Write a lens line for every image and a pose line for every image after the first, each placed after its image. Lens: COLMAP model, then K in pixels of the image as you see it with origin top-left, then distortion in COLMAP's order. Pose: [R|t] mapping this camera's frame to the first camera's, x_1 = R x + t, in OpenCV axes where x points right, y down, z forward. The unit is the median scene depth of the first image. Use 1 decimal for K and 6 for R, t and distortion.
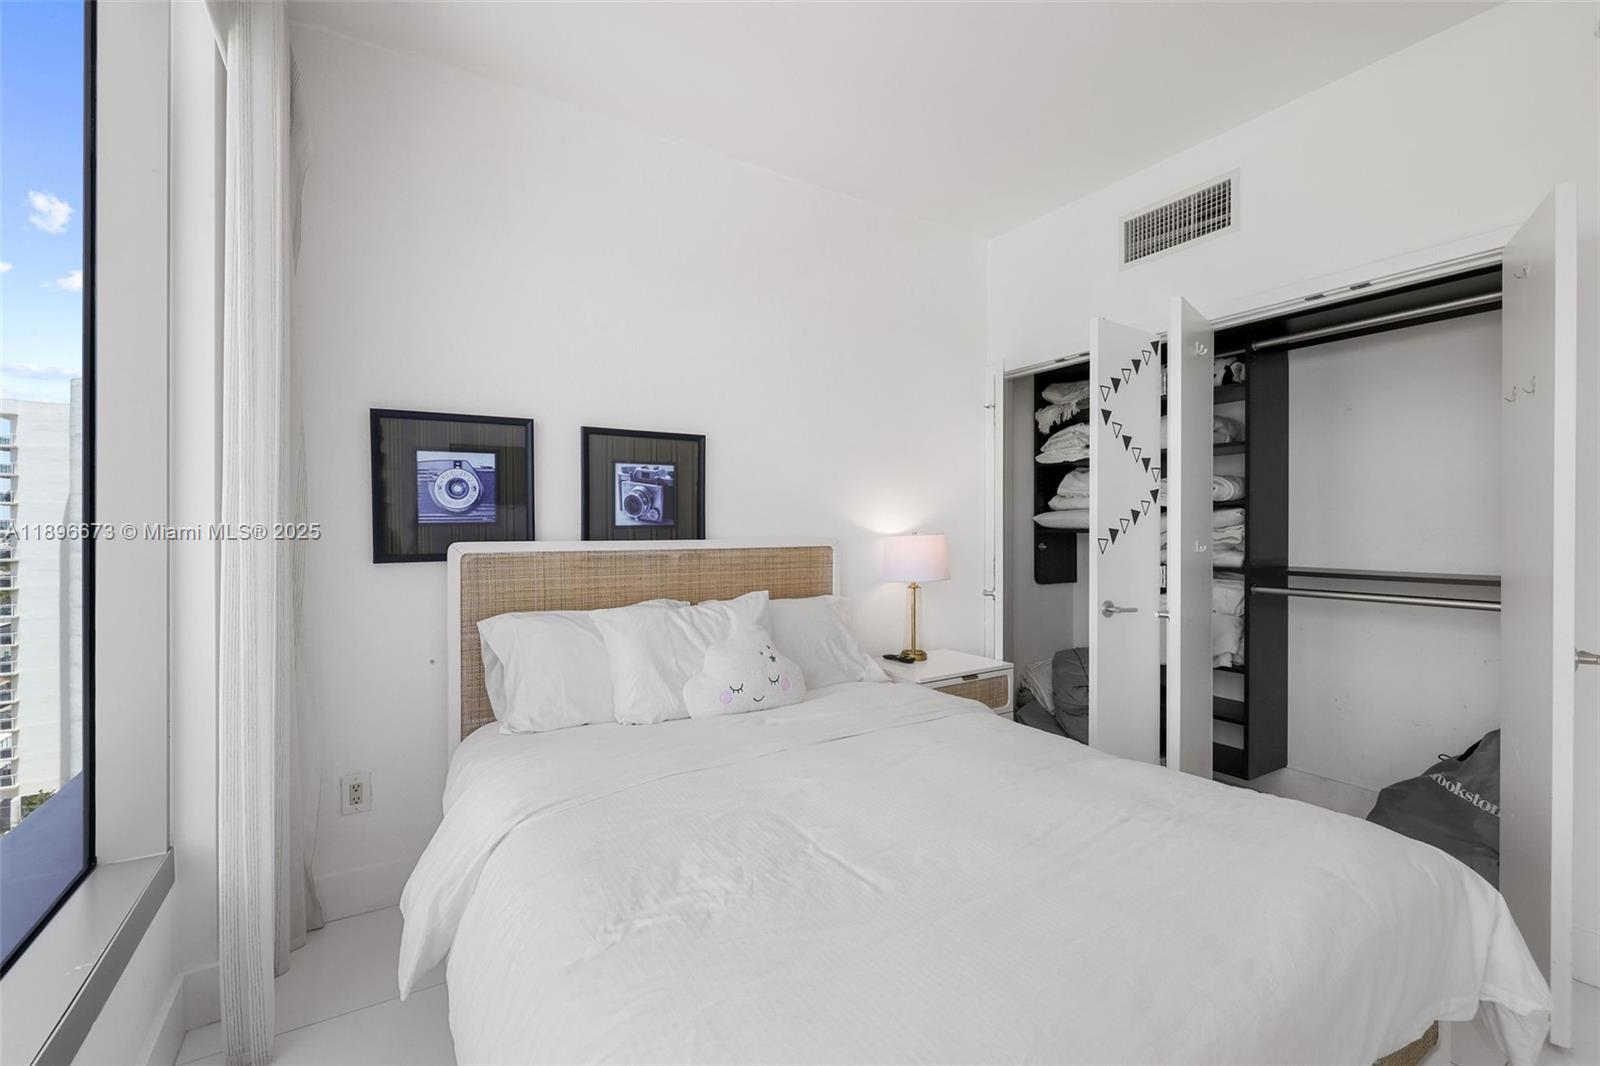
lens RADIAL K [[685.1, 0, 789.1], [0, 685.1, 525.1], [0, 0, 1]] dist [-0.001253, -0.000324]
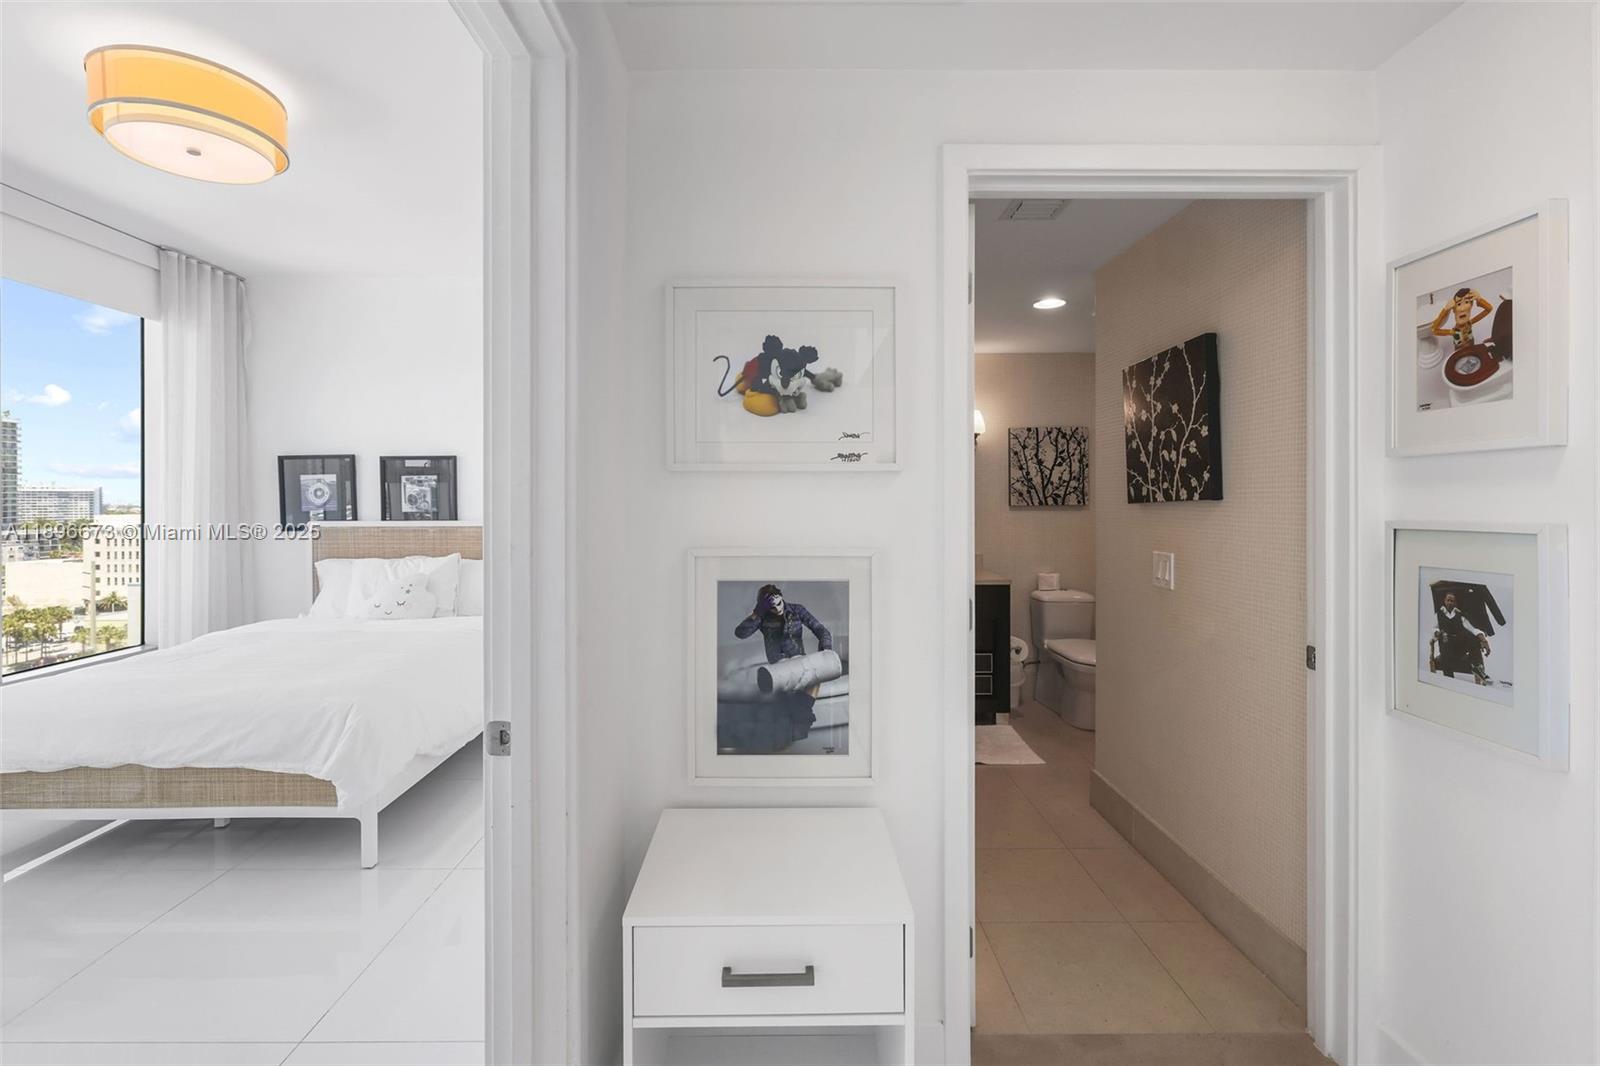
lens RADIAL K [[685.1, 0, 789.1], [0, 685.1, 525.1], [0, 0, 1]] dist [-0.001253, -0.000324]
pose [[0.847648, 0.009668, -0.530471, 1.528104], [0.005201, 0.999635, 0.026528, -0.007252], [0.530533, -0.025245, 0.847288, 0.059966]]
